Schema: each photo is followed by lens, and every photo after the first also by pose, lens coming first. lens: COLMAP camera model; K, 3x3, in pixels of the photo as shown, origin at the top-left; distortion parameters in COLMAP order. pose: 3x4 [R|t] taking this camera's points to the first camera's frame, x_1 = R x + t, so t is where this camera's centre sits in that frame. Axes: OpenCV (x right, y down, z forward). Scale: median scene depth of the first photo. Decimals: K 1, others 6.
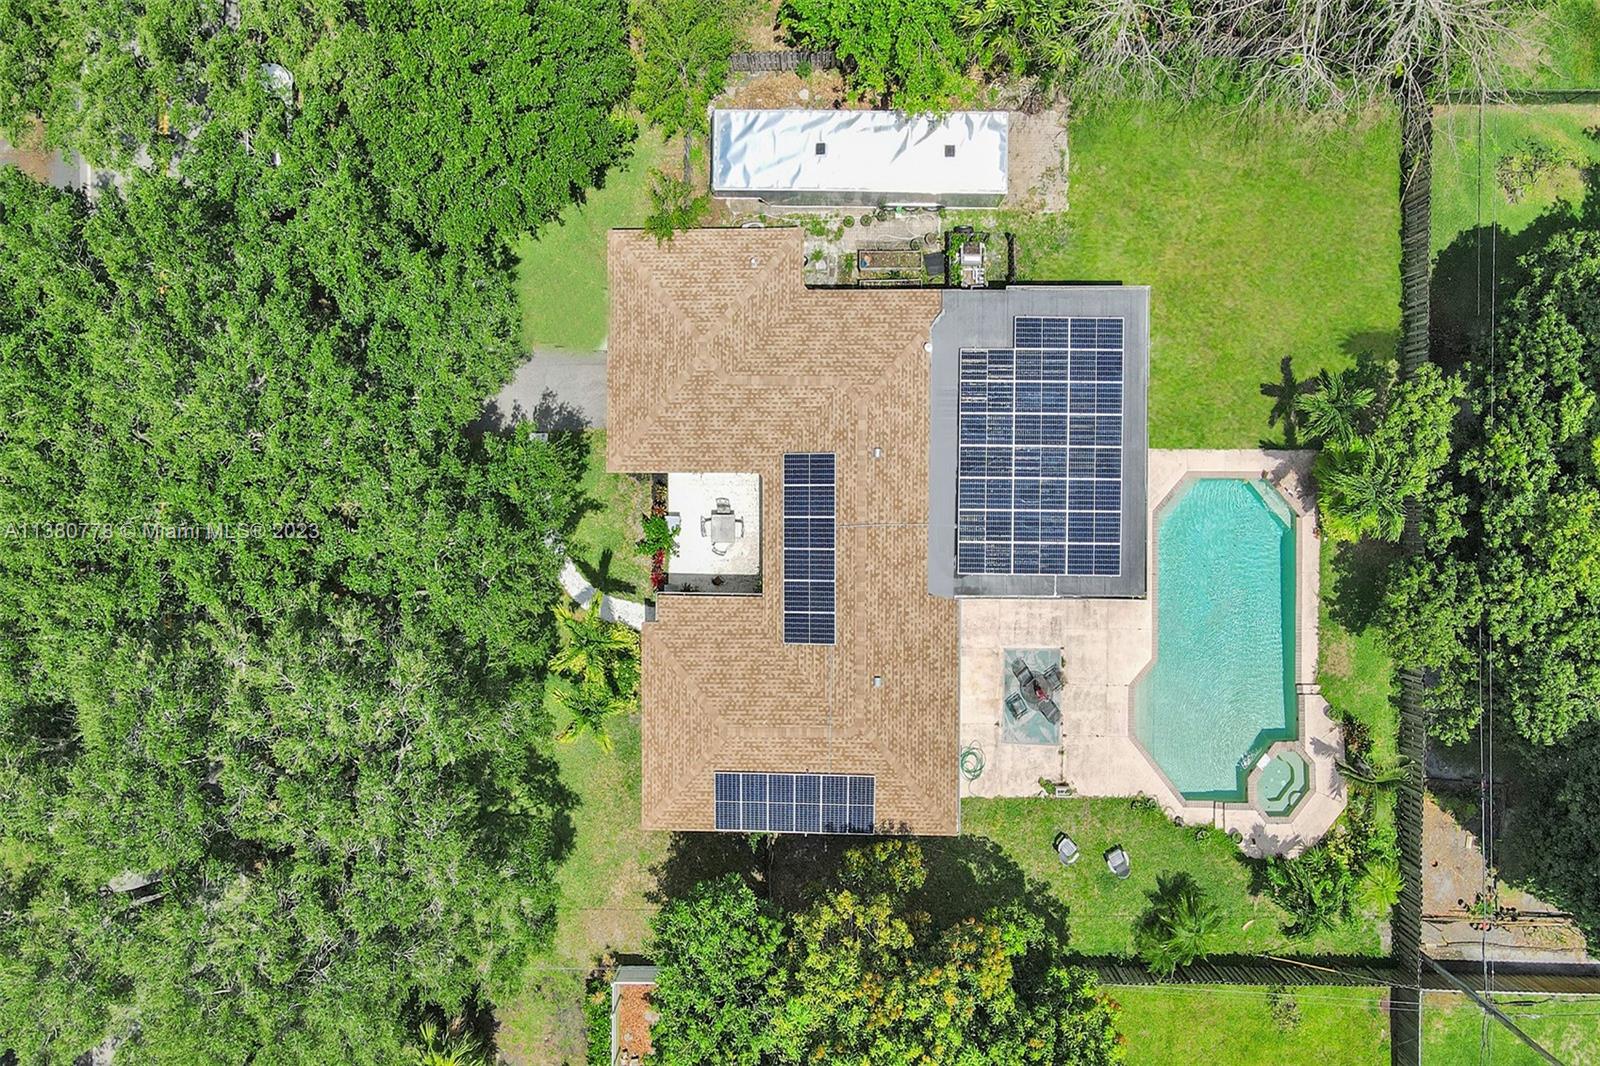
lens RADIAL K [[1139.5, 0, 800.0], [0, 1139.5, 533.0], [0, 0, 1]] dist [0.008567, 0.003603]
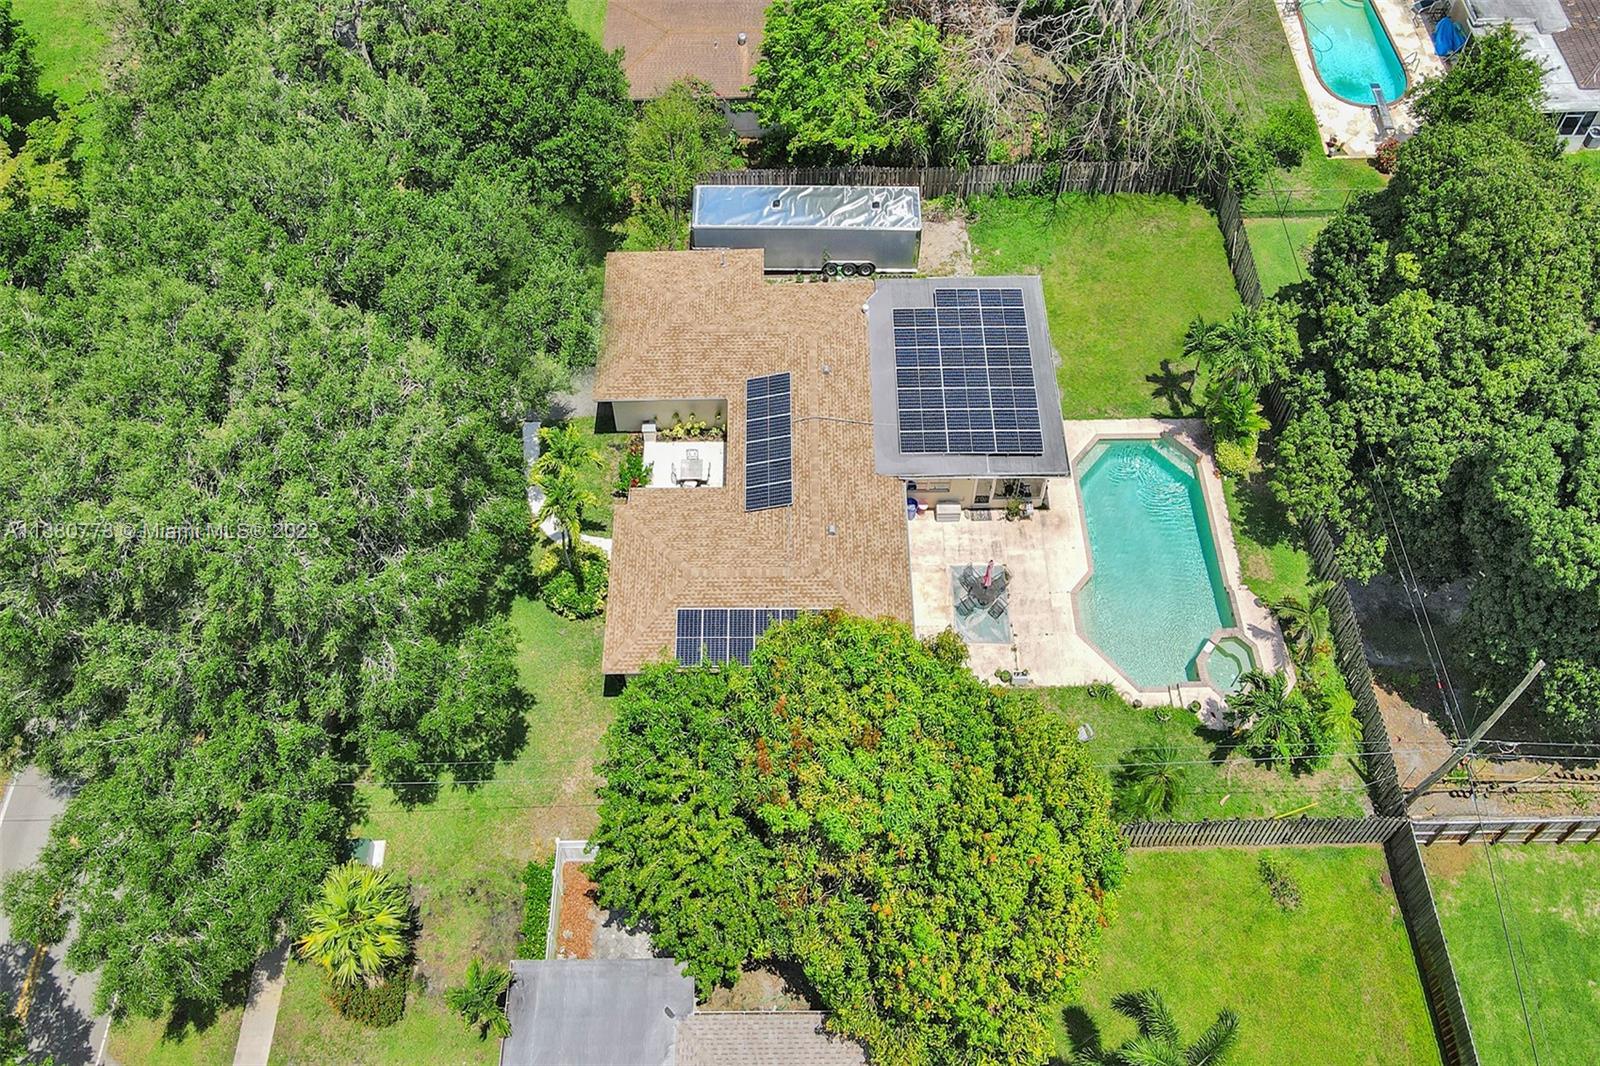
lens RADIAL K [[1101.7, 0, 796.5], [0, 1101.7, 504.4], [0, 0, 1]] dist [0.006402, 0.002332]
pose [[0.999526, 0.000156, 0.030794, 0.002259], [0.015131, 0.868469, -0.495512, 0.579661], [-0.026821, 0.495743, 0.868055, 0.078073]]
